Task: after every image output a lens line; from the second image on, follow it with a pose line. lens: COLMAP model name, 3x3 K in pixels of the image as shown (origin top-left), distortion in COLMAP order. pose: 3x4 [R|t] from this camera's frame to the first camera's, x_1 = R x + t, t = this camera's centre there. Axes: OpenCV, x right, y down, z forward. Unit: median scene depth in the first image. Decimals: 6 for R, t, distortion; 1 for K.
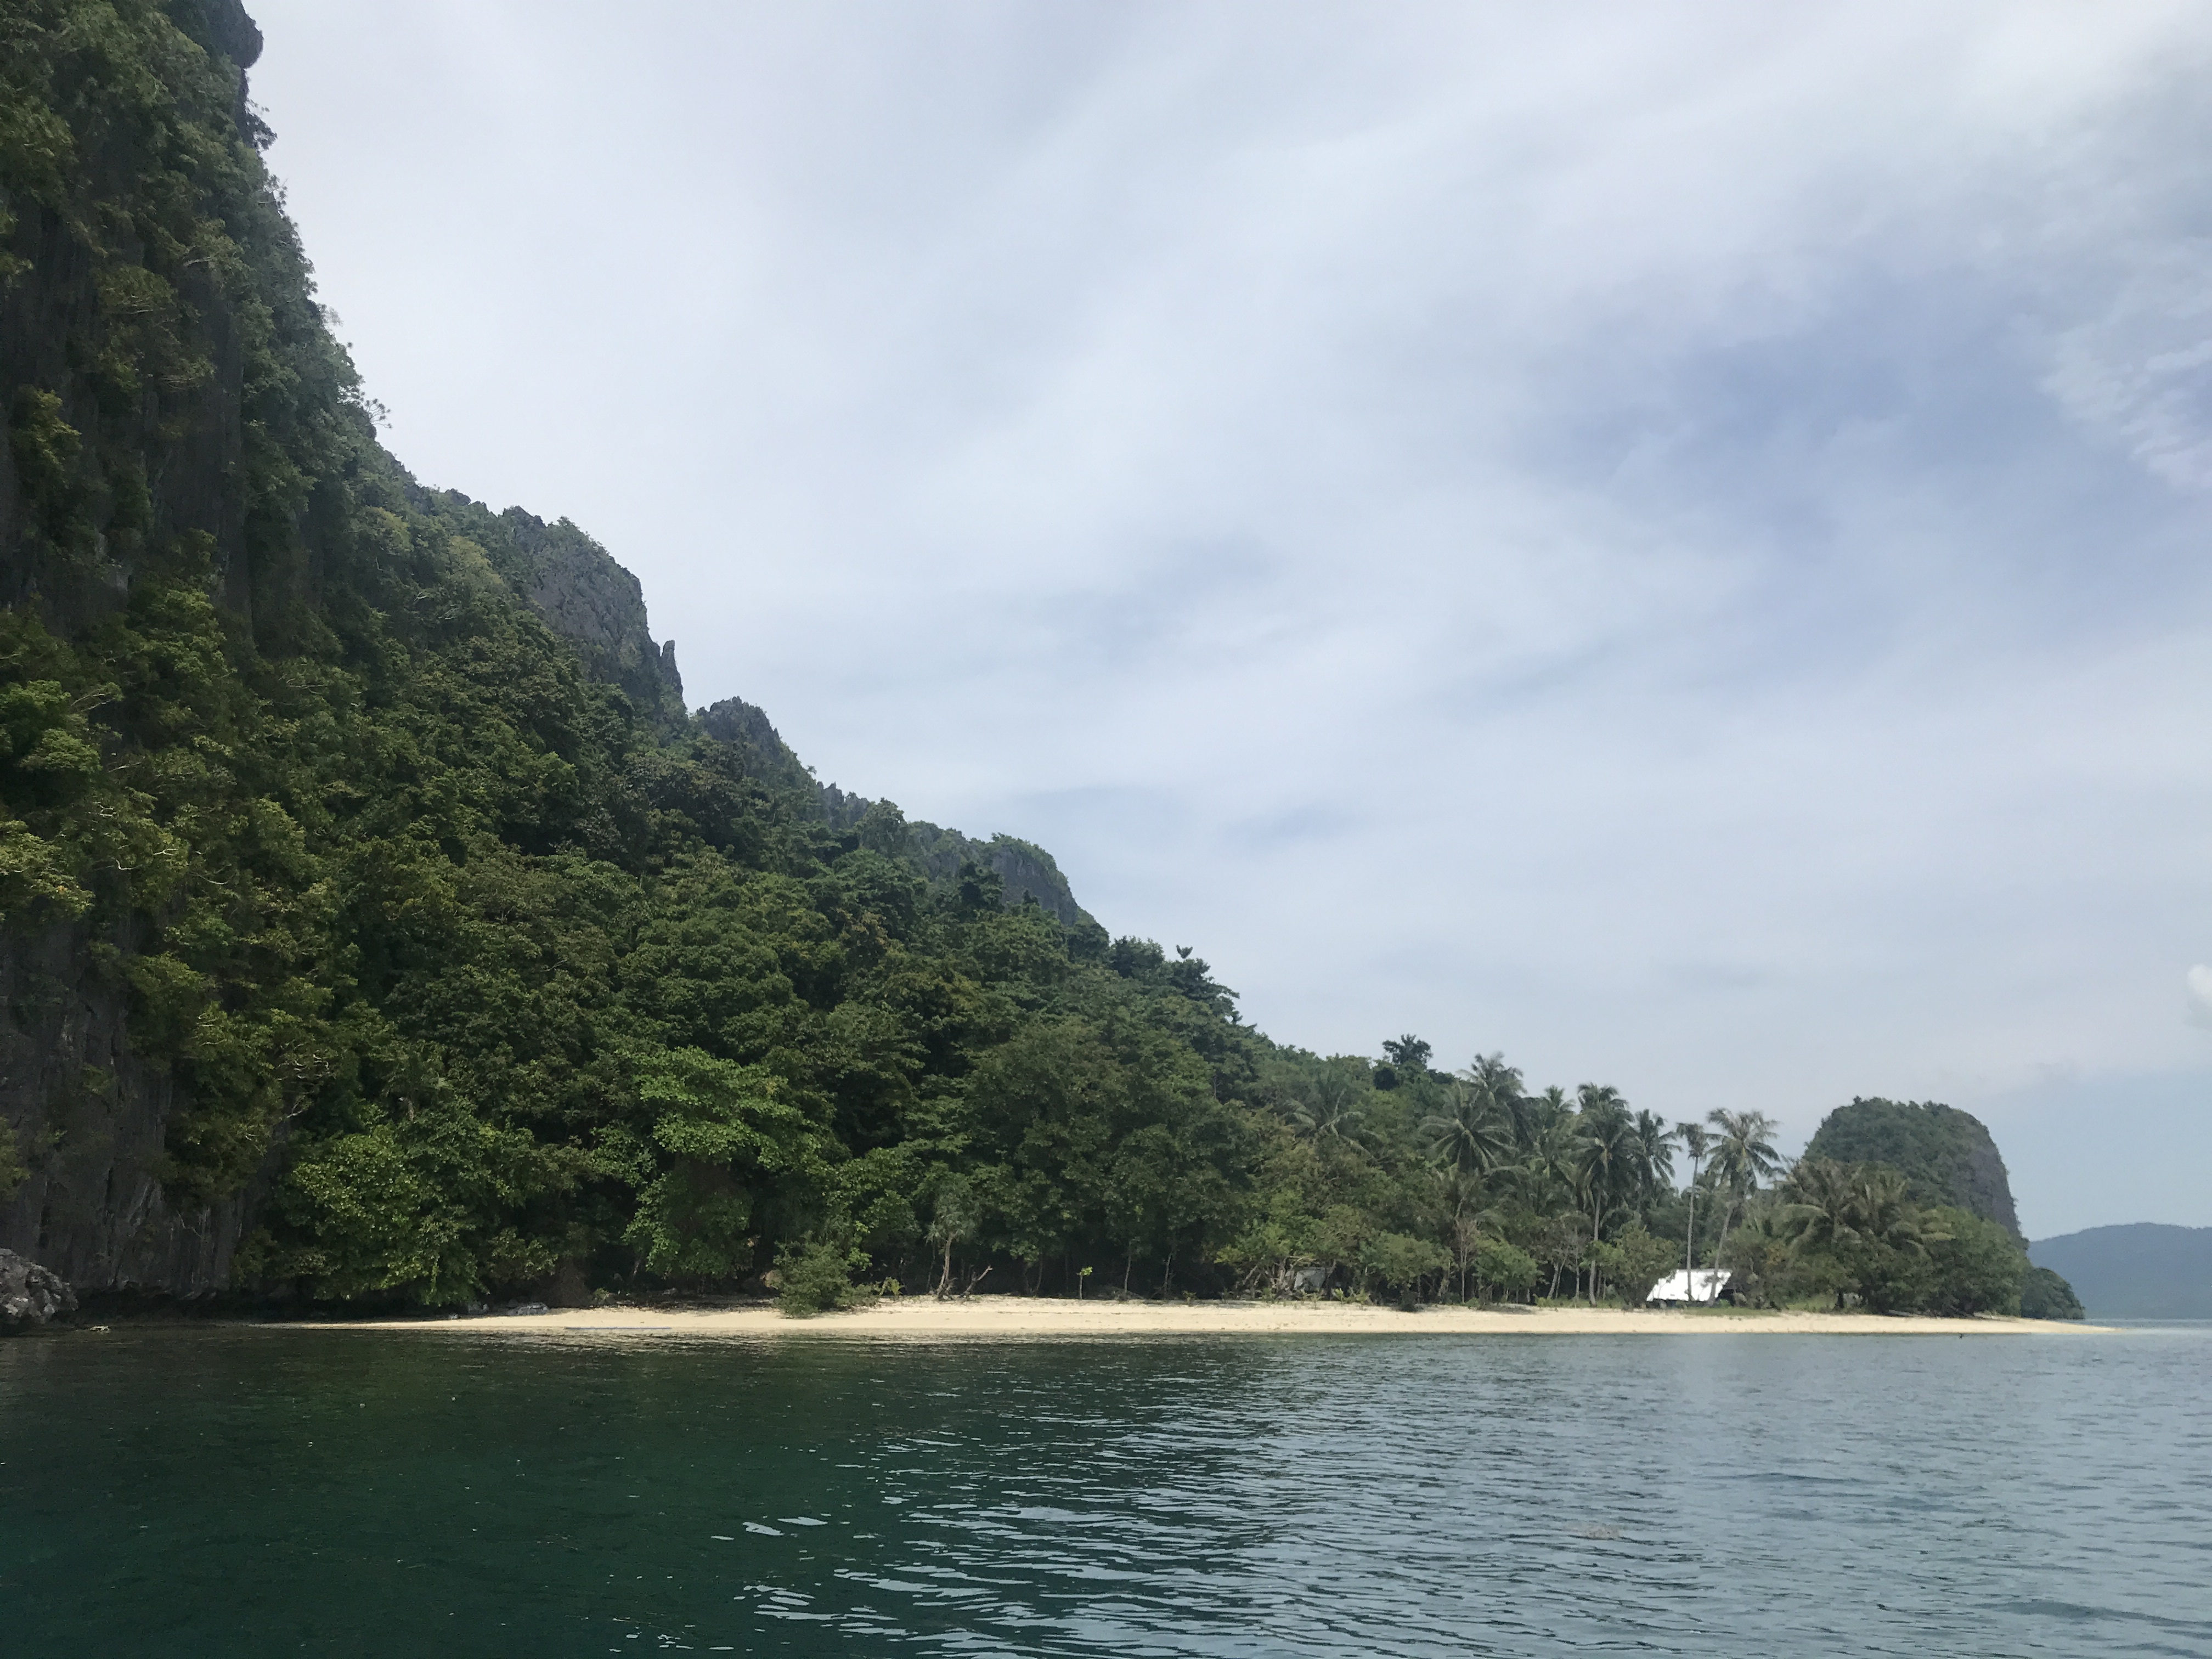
lens RADIAL K [[1773.5, 0, 1106.0], [0, 1773.5, 829.5], [0, 0, 1]] dist [-0.010453, -0.003625]
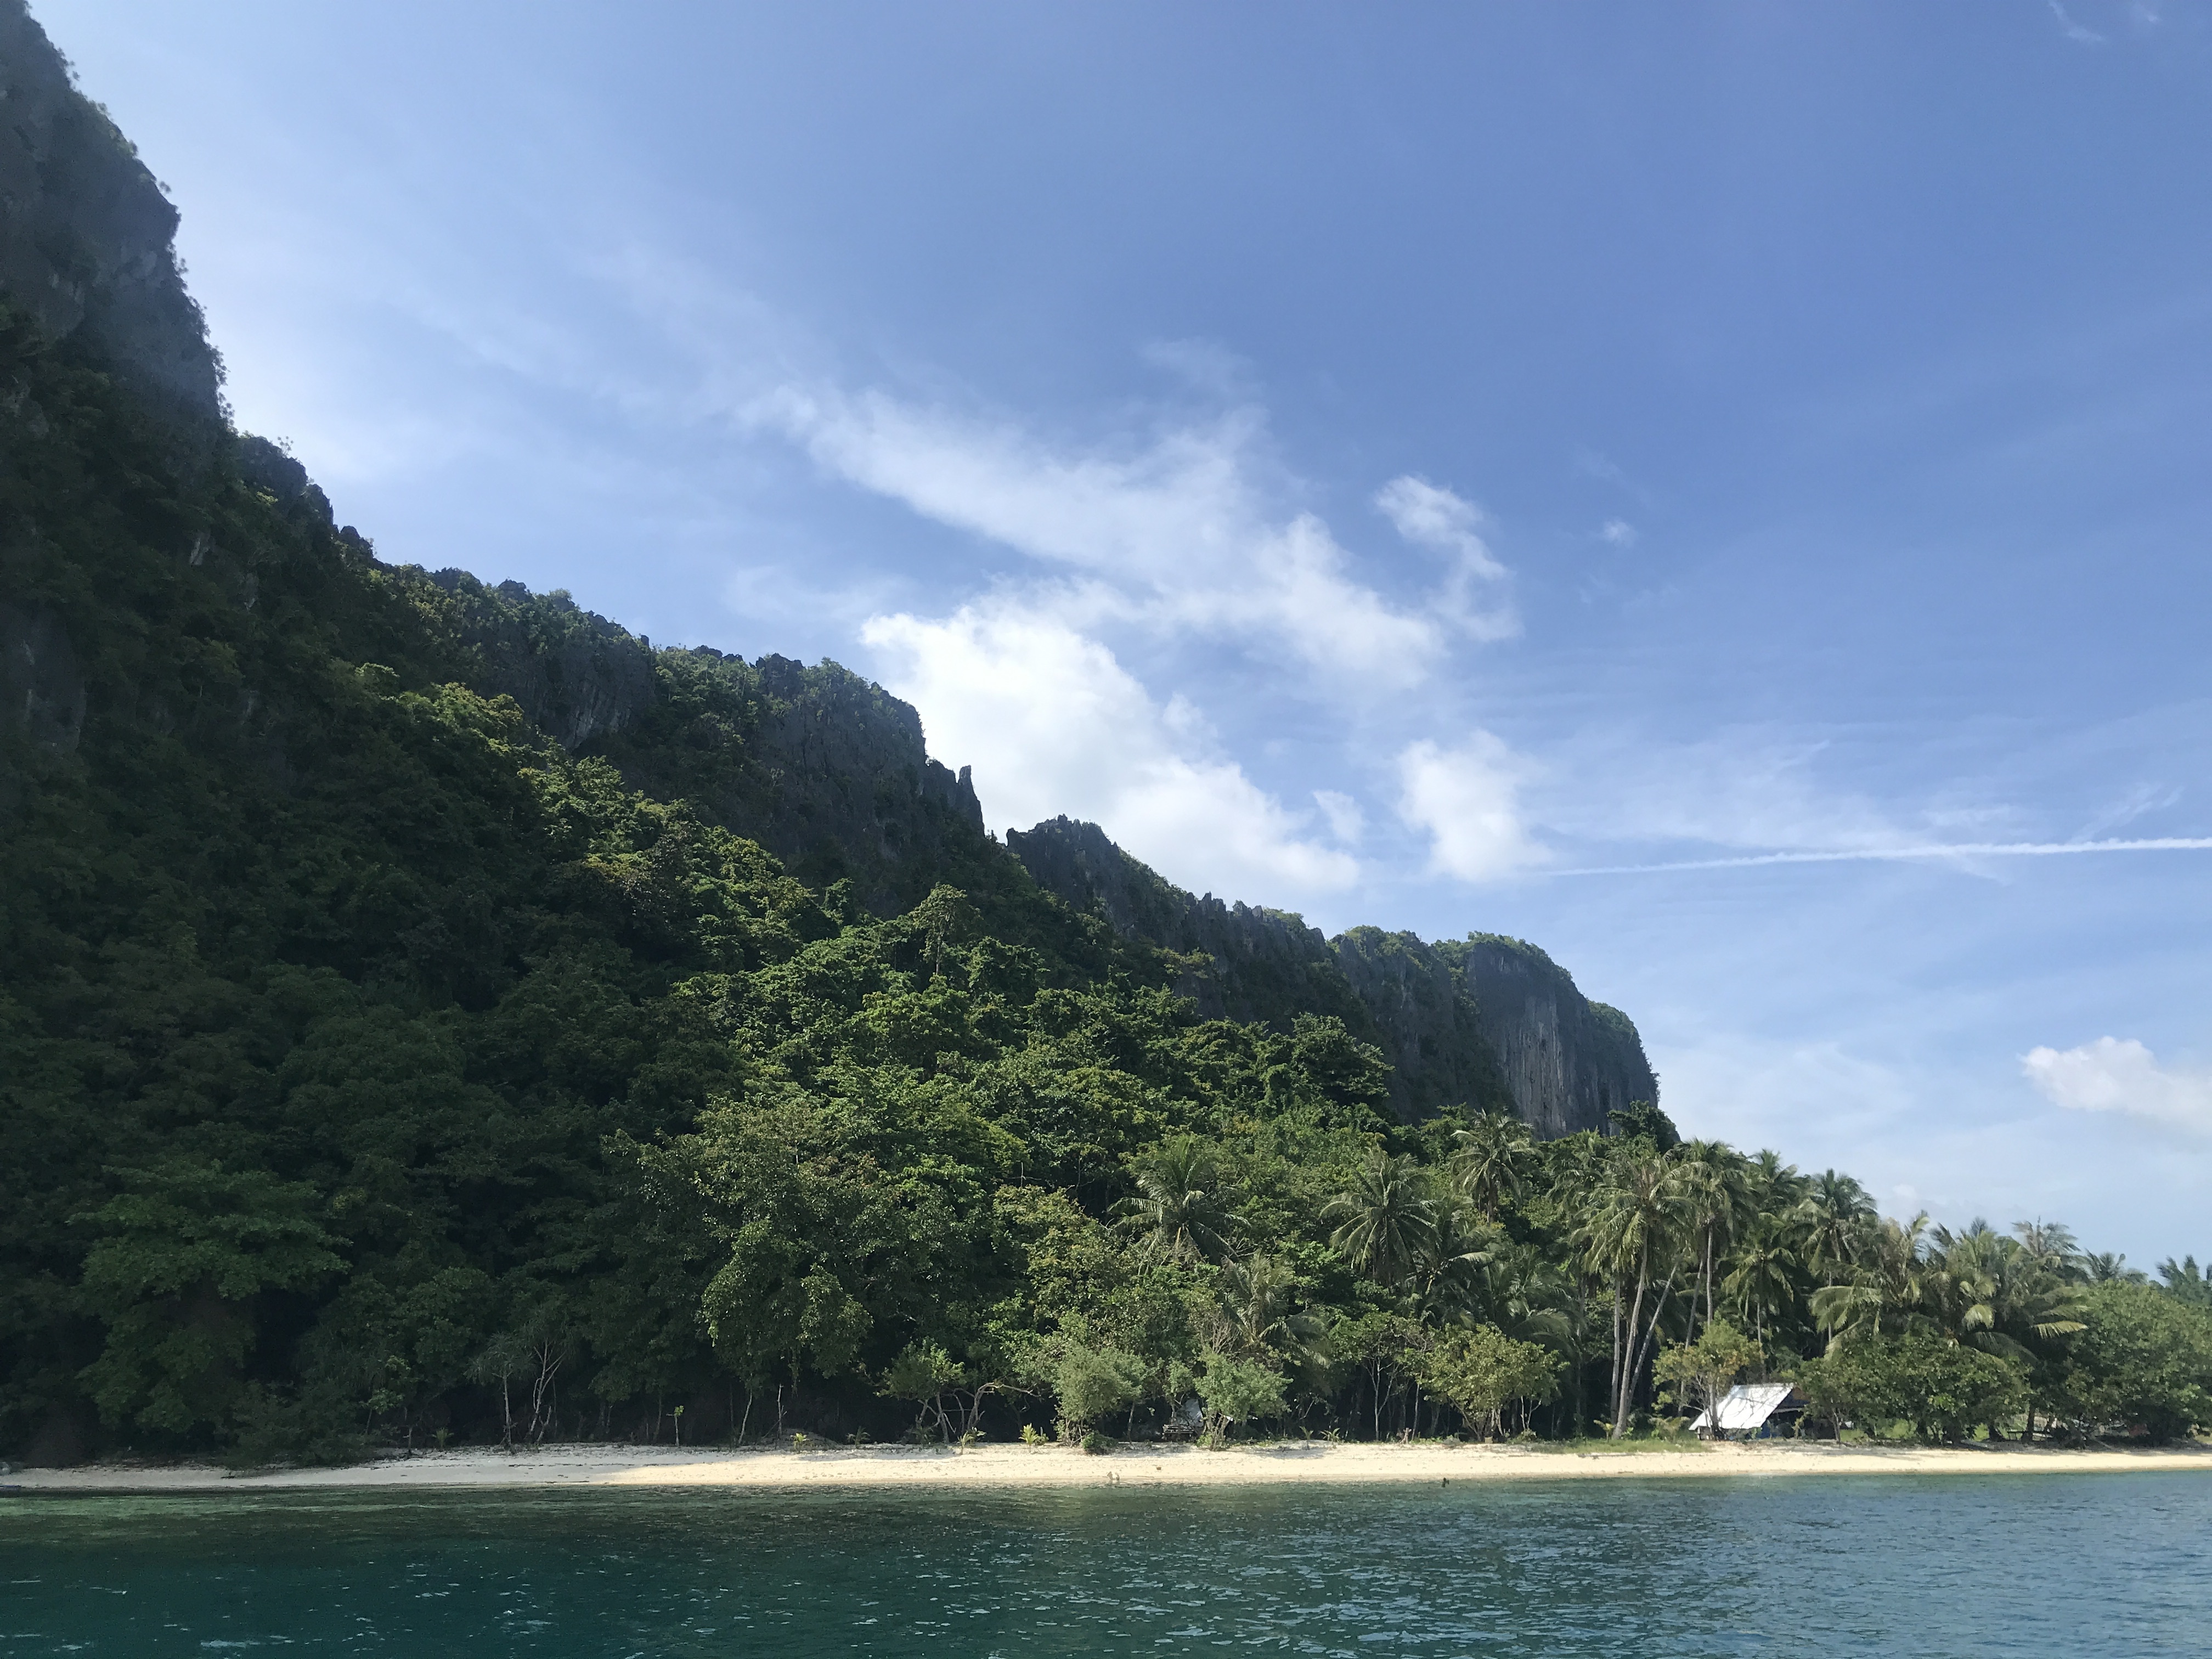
lens RADIAL K [[1773.5, 0, 1106.0], [0, 1773.5, 829.5], [0, 0, 1]] dist [-0.010453, -0.003625]
pose [[0.939624, -0.128464, -0.317181, 0.328447], [0.105626, 0.990482, -0.088255, 0.058297], [0.325500, 0.049424, 0.944249, 0.214403]]
